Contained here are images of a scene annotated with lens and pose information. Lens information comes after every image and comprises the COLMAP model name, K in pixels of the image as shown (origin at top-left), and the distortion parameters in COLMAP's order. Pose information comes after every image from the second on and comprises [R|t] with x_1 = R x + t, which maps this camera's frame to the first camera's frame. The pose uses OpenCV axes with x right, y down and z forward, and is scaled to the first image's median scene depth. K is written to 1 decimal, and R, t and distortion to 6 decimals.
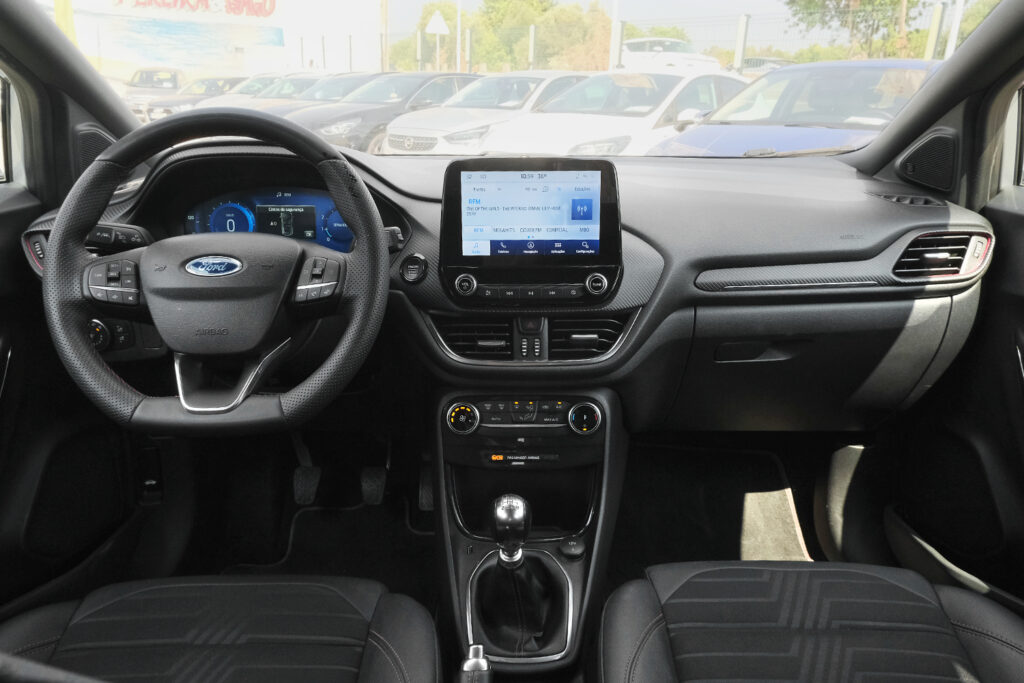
lens RADIAL K [[701.1, 0, 511.4], [0, 701.1, 349.7], [0, 0, 1]] dist [0.009723, -0.000660]
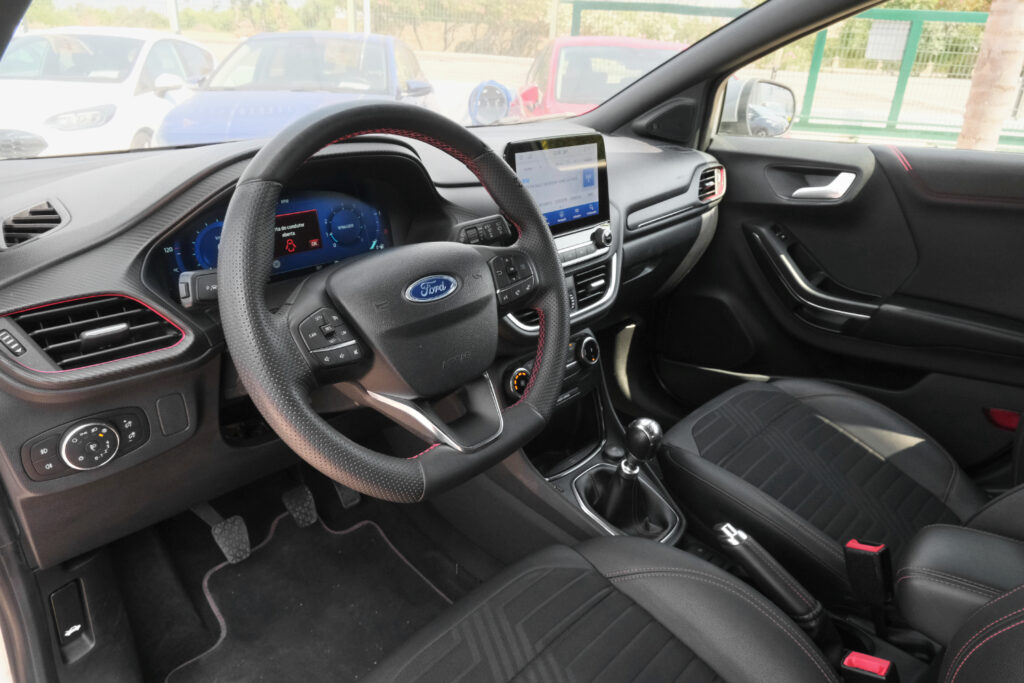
lens RADIAL K [[648.0, 0, 511.2], [0, 648.0, 338.9], [0, 0, 1]] dist [-0.008473, 0.001339]
pose [[0.681971, -0.276927, 0.676925, -0.693214], [0.233544, 0.959545, 0.157262, -0.122284], [-0.693090, 0.050844, 0.719056, 0.278235]]
